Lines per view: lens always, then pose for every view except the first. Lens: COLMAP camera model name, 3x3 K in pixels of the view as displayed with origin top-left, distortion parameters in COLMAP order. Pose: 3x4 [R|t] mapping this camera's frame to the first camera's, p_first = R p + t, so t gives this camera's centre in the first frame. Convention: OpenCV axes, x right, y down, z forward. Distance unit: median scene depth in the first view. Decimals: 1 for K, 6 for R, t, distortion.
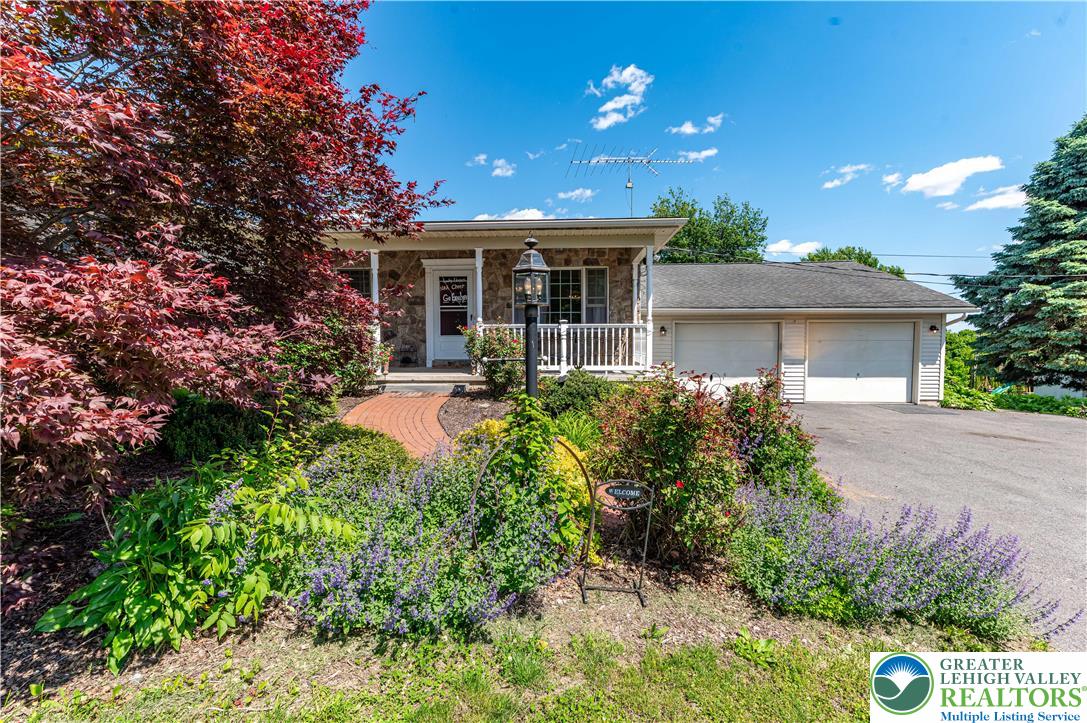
lens RADIAL K [[467.2, 0, 543.7], [0, 467.2, 357.3], [0, 0, 1]] dist [0.000771, -0.000104]
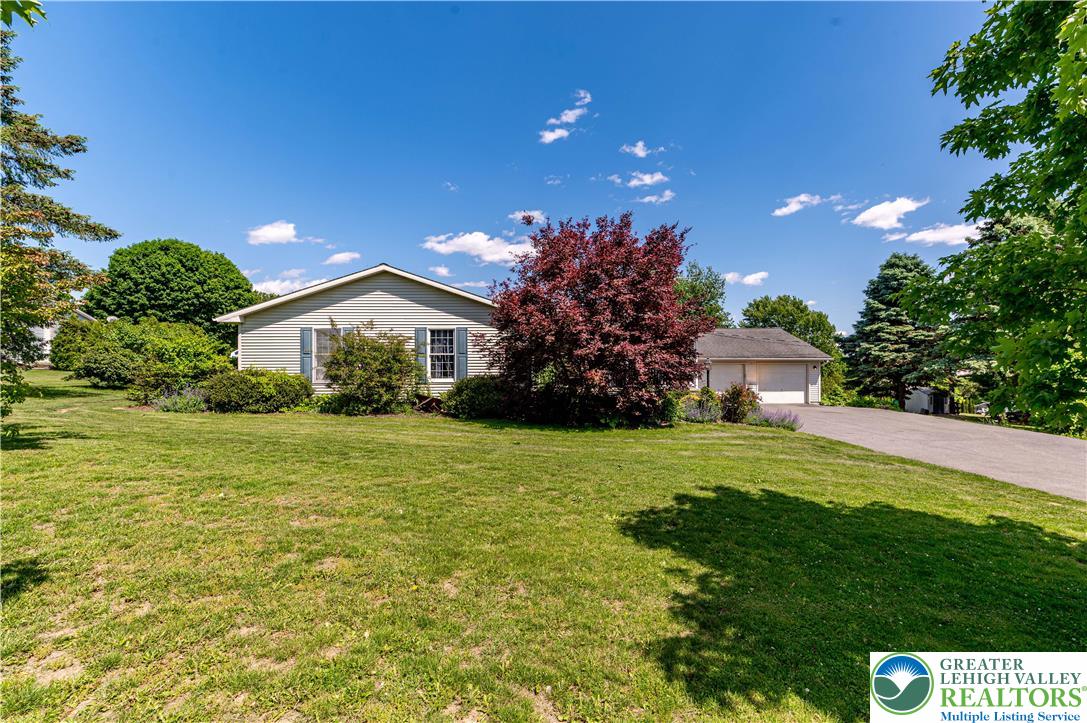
lens RADIAL K [[467.2, 0, 547.7], [0, 467.2, 360.4], [0, 0, 1]] dist [0.000771, -0.000104]
pose [[0.995379, 0.001584, 0.096008, -0.544411], [0.003281, 0.998719, -0.050493, 0.009102], [-0.095965, 0.050574, 0.994099, -0.942946]]
